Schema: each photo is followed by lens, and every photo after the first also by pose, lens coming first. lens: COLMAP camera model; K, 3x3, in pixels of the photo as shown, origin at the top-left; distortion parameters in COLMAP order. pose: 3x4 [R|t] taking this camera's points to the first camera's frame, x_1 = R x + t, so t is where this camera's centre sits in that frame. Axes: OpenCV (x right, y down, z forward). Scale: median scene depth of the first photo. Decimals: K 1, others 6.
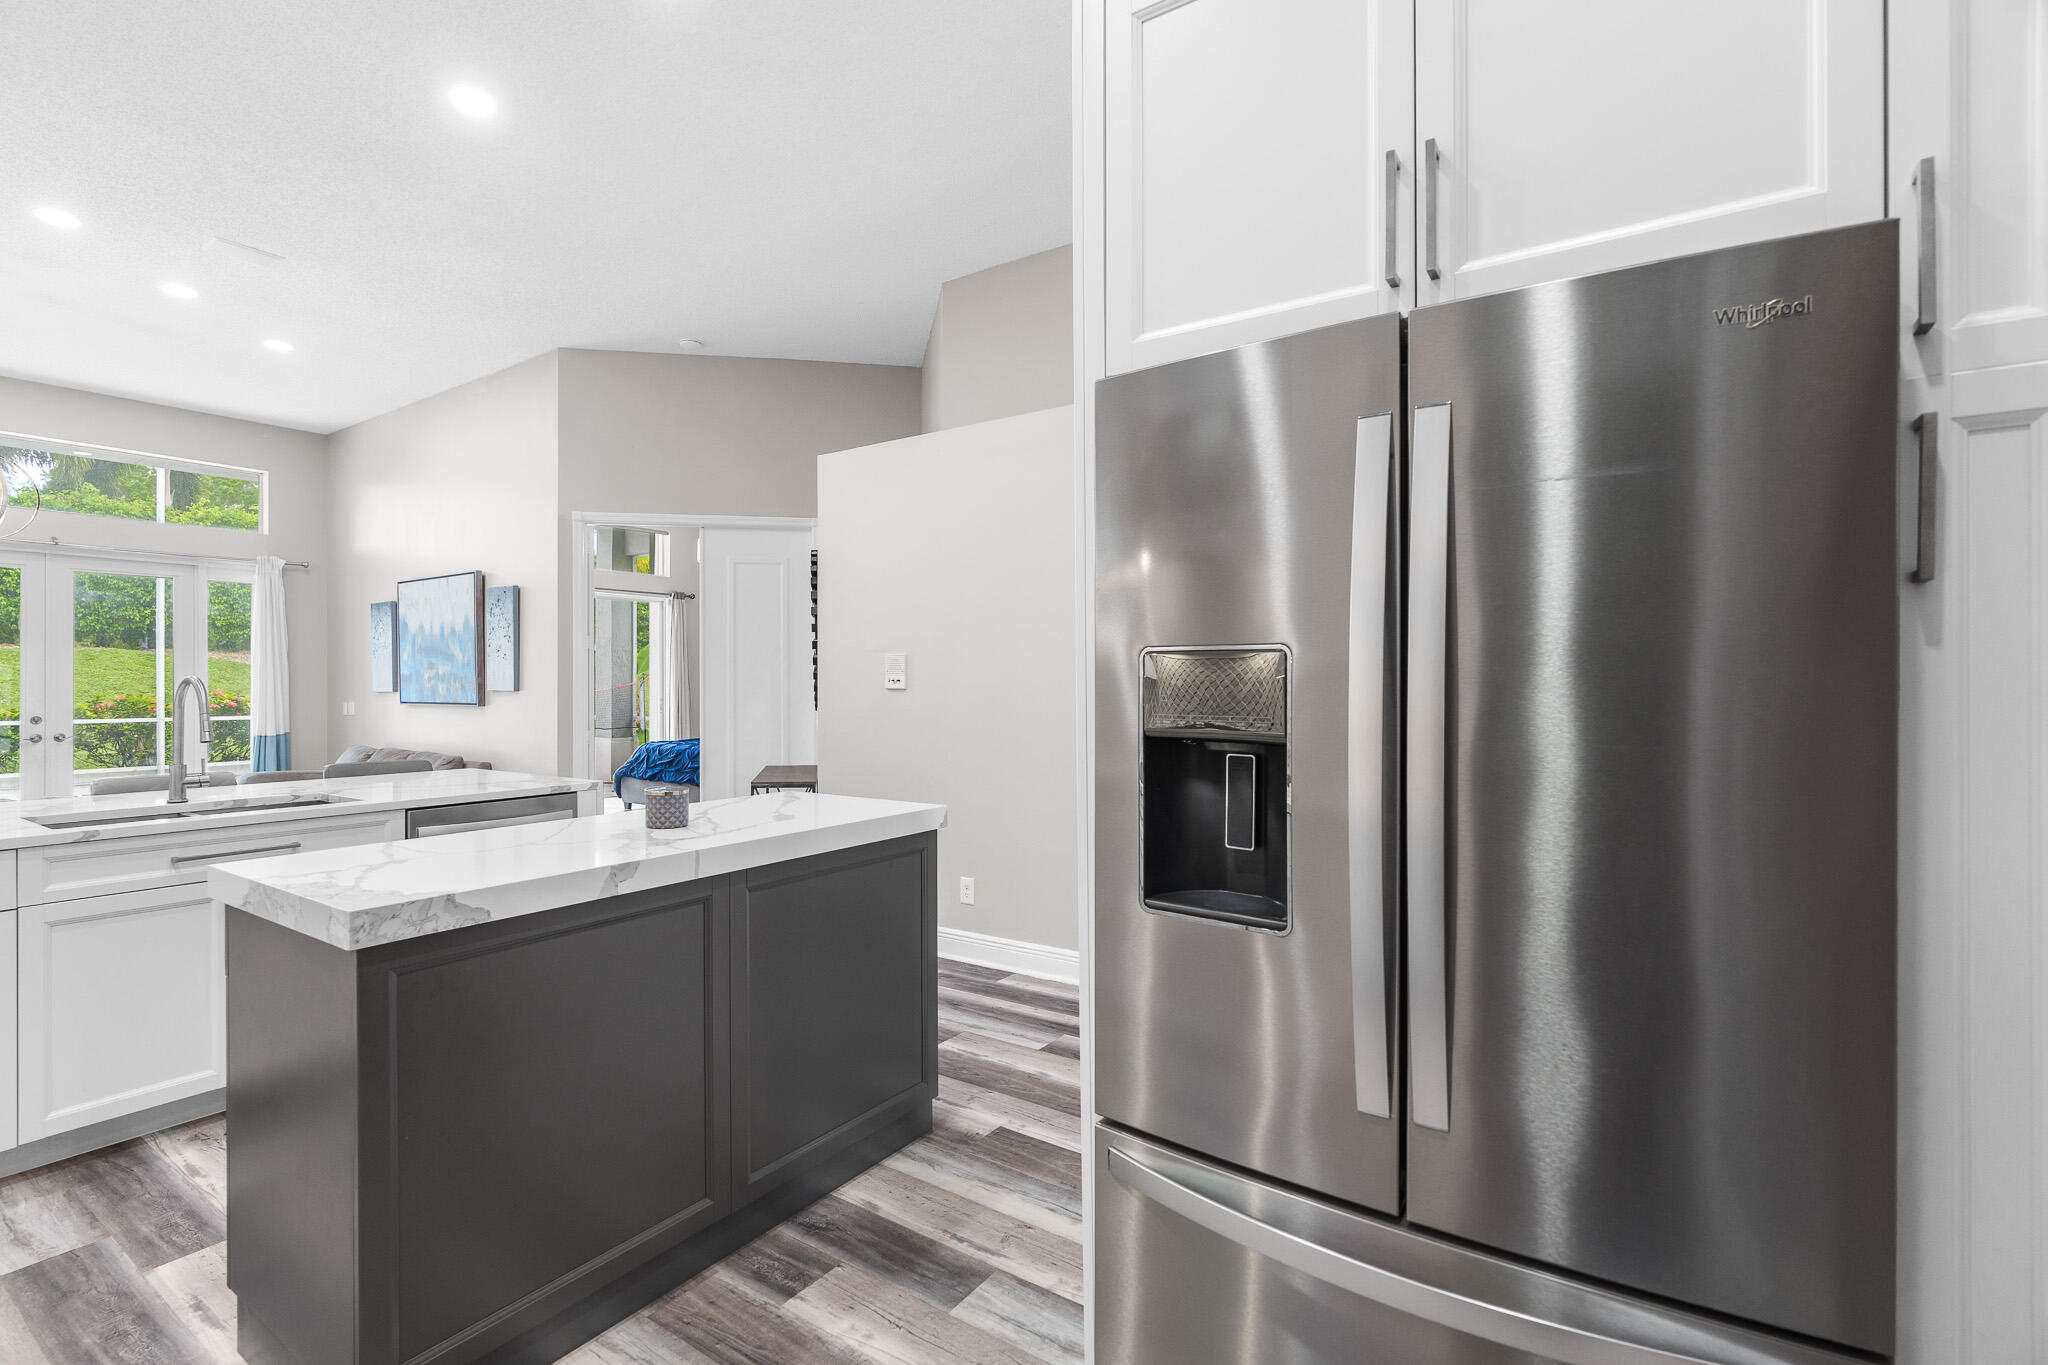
lens RADIAL K [[931.8, 0, 1028.1], [0, 931.8, 679.4], [0, 0, 1]] dist [-0.011192, 0.005275]
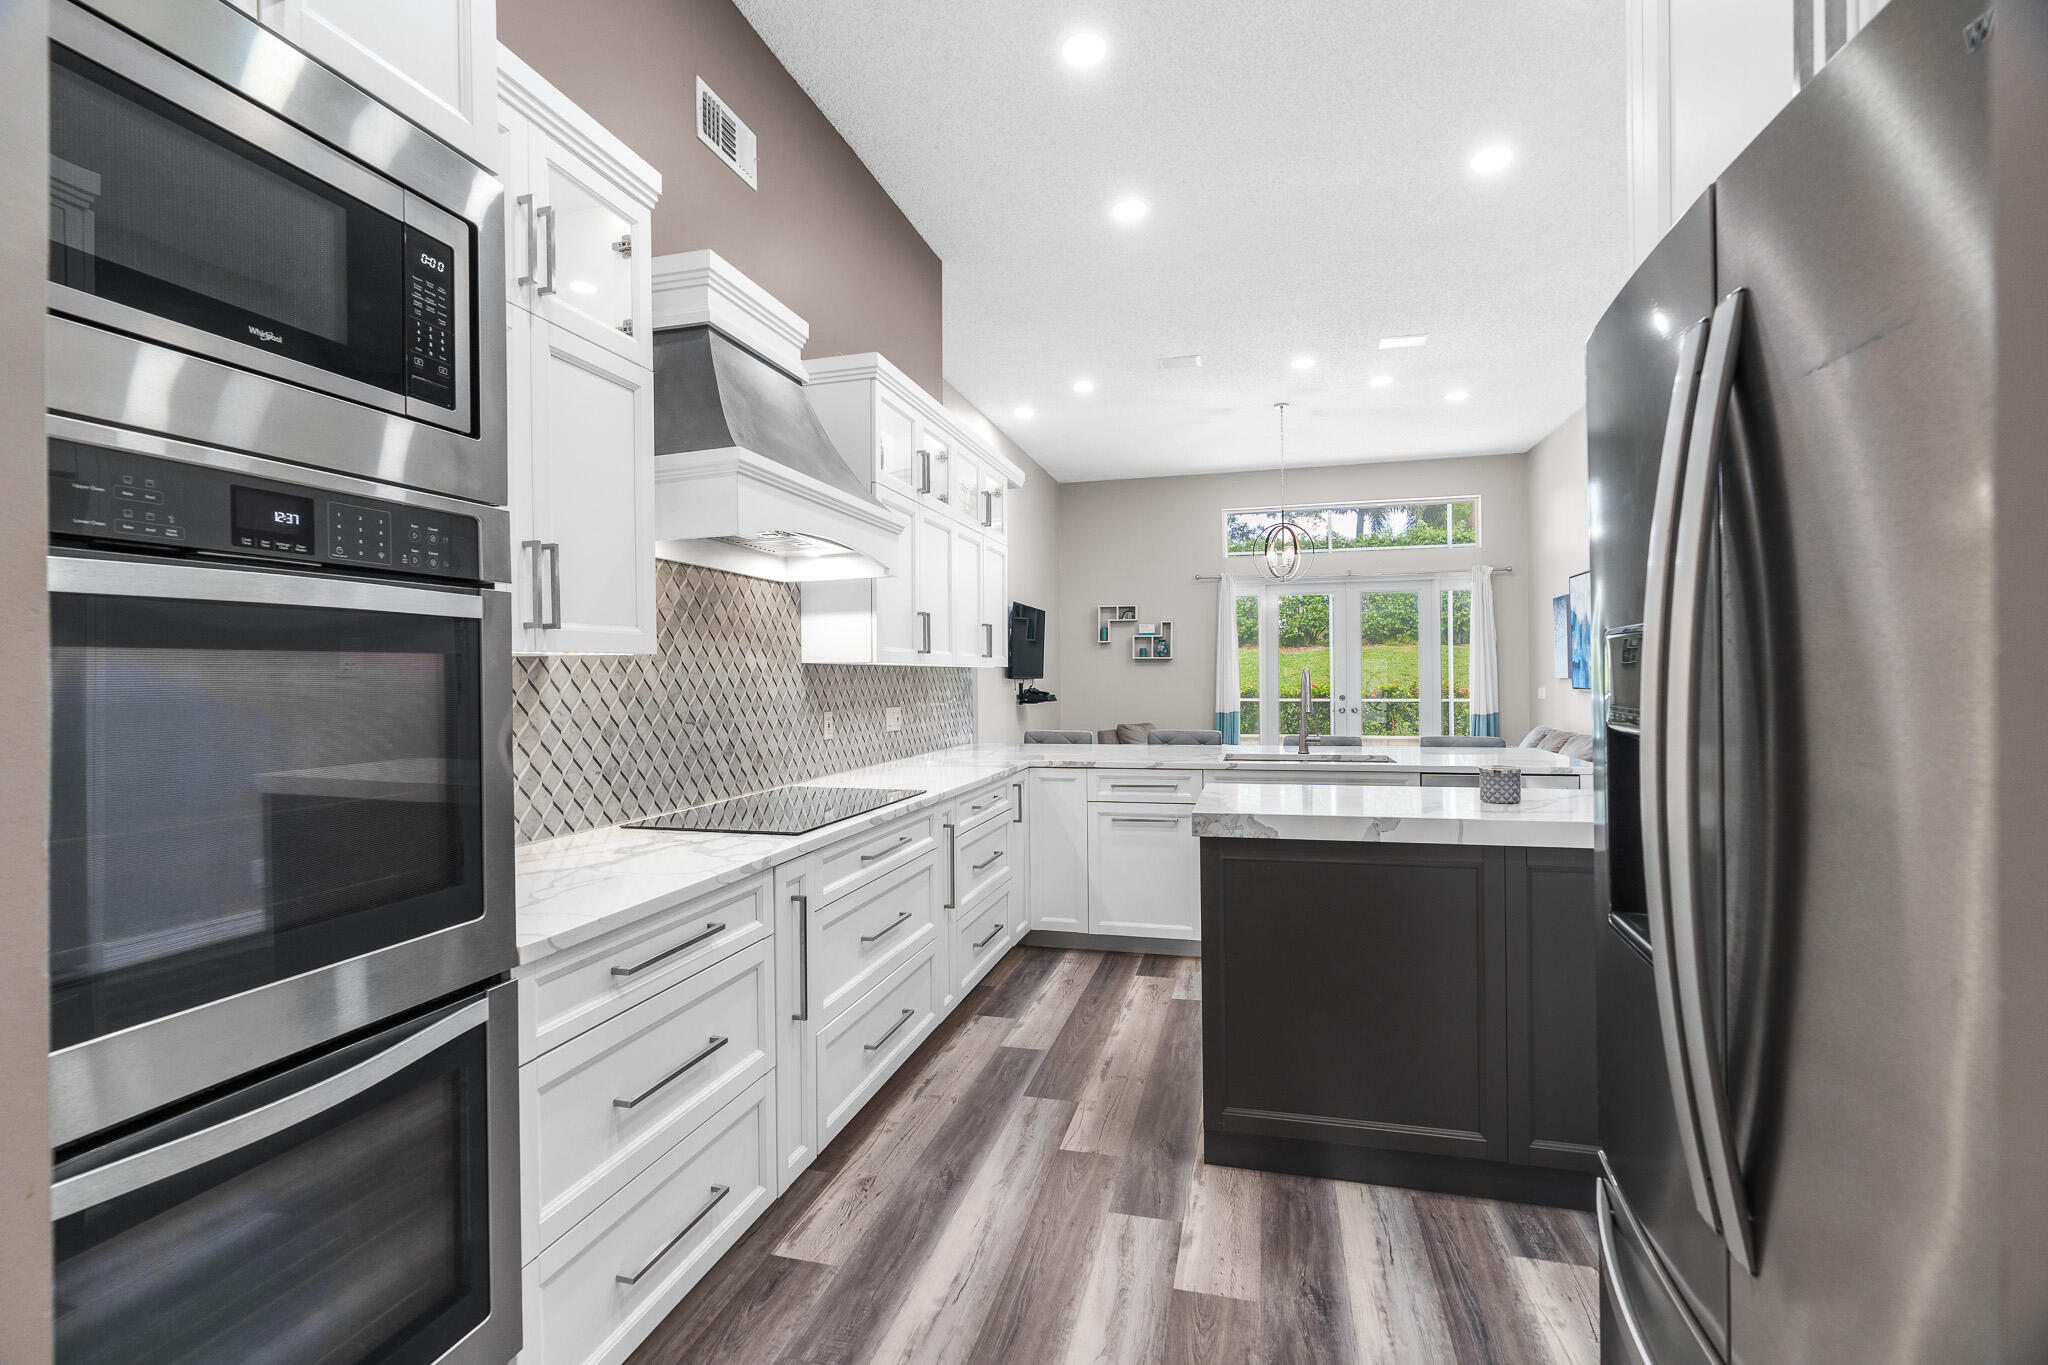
lens RADIAL K [[931.8, 0, 1004.4], [0, 931.8, 681.2], [0, 0, 1]] dist [-0.011192, 0.005275]
pose [[0.318860, 0.002575, -0.947798, 0.479560], [0.013510, 0.999882, 0.007262, -0.000344], [0.947705, -0.015120, 0.318788, 0.102139]]
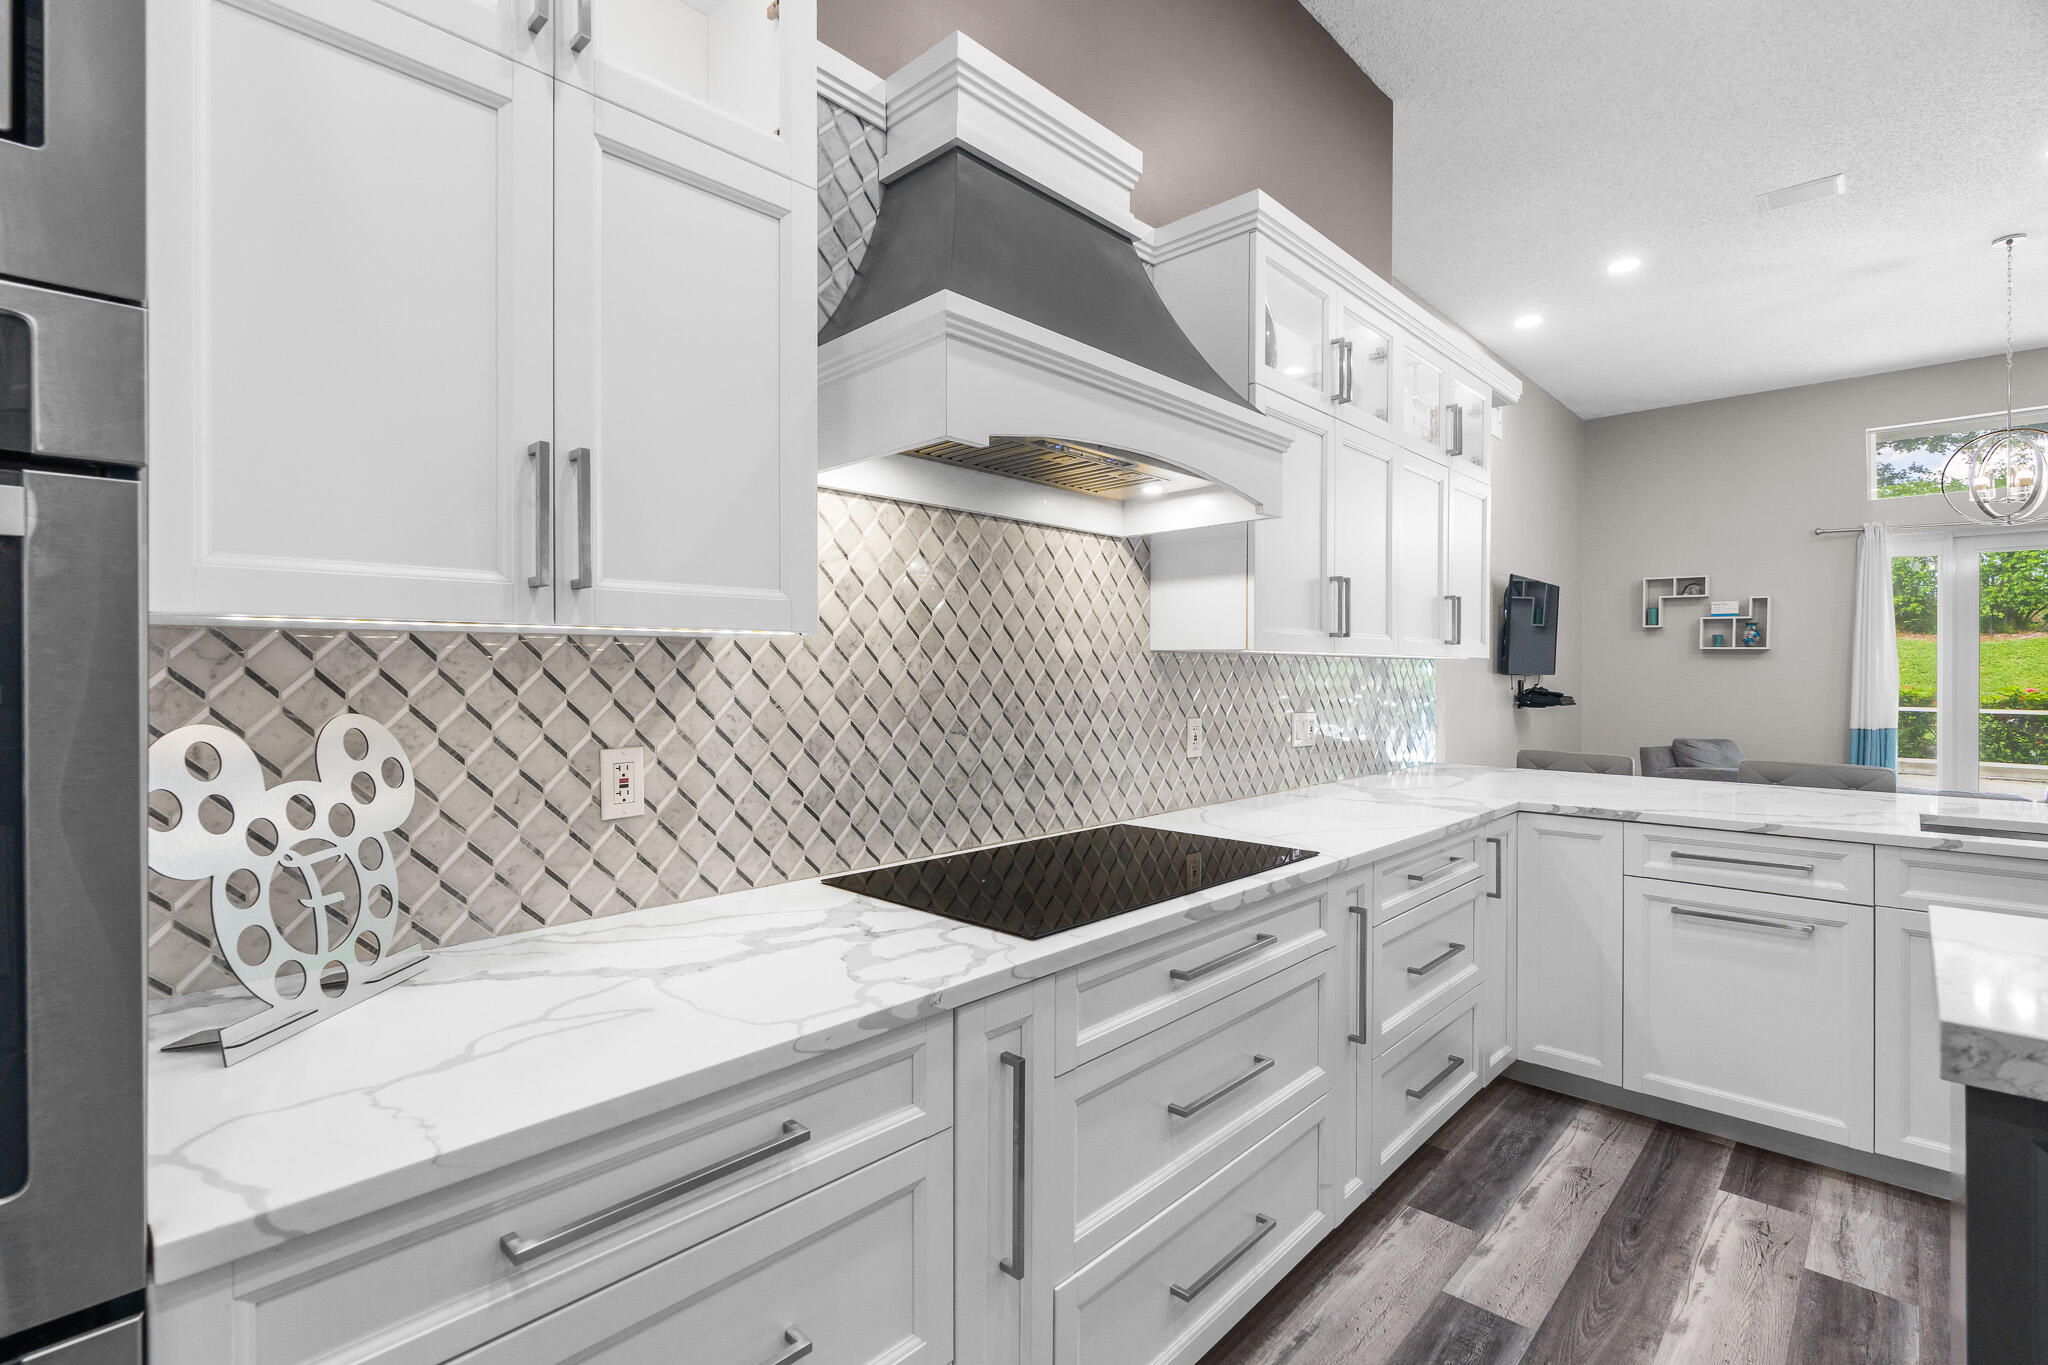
lens RADIAL K [[931.8, 0, 990.4], [0, 931.8, 671.3], [0, 0, 1]] dist [-0.011192, 0.005275]
pose [[-0.184617, 0.001589, -0.982809, 0.028099], [0.002546, 0.999996, 0.001139, -0.000875], [0.982807, -0.002292, -0.184620, 0.296945]]
